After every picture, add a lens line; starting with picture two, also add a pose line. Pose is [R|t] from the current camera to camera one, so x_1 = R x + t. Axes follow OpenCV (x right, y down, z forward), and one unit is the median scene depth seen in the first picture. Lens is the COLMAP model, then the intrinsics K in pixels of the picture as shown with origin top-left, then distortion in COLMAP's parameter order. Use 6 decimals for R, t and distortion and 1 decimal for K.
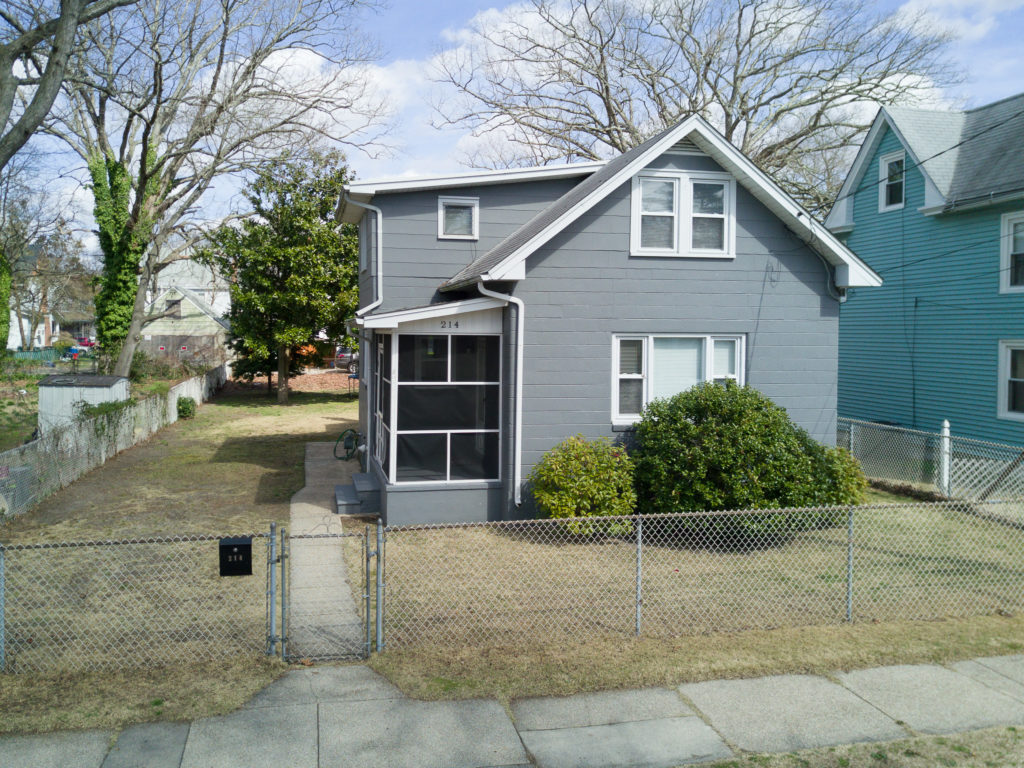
lens RADIAL K [[902.8, 0, 512.9], [0, 902.8, 382.7], [0, 0, 1]] dist [-0.010082, -0.025500]
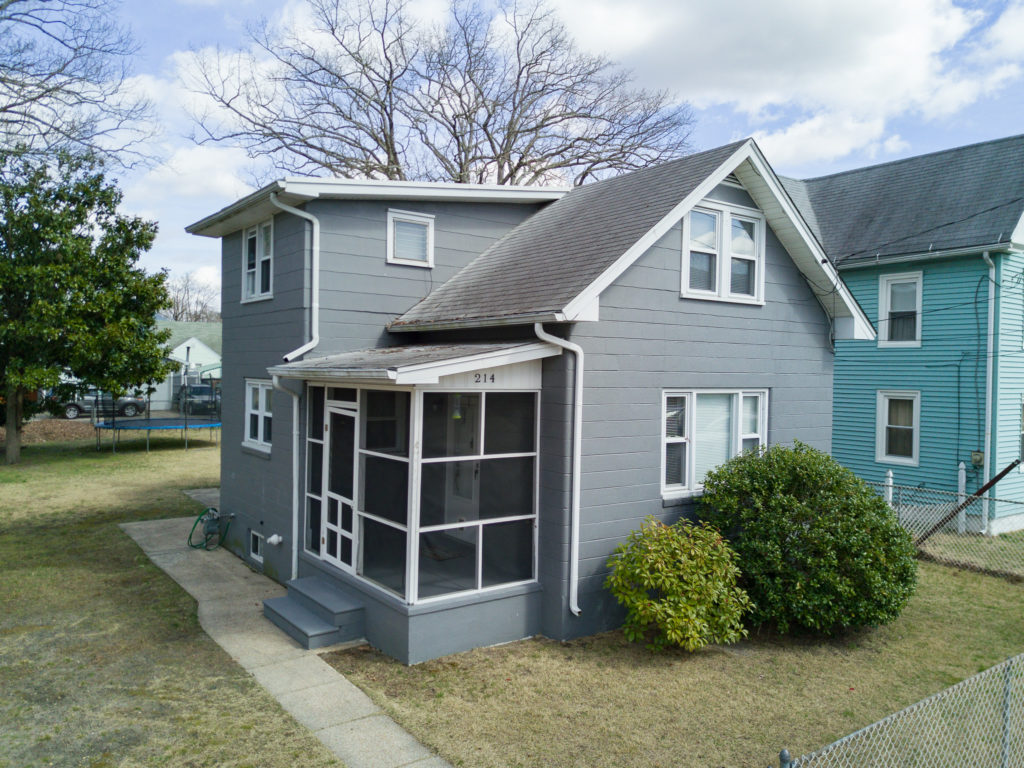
lens RADIAL K [[788.4, 0, 511.0], [0, 788.4, 390.6], [0, 0, 1]] dist [-0.020592, 0.022993]
pose [[0.902763, -0.003284, 0.430126, -0.322483], [0.014079, 0.999661, -0.021917, -0.038881], [-0.429908, 0.025841, 0.902503, 0.398786]]
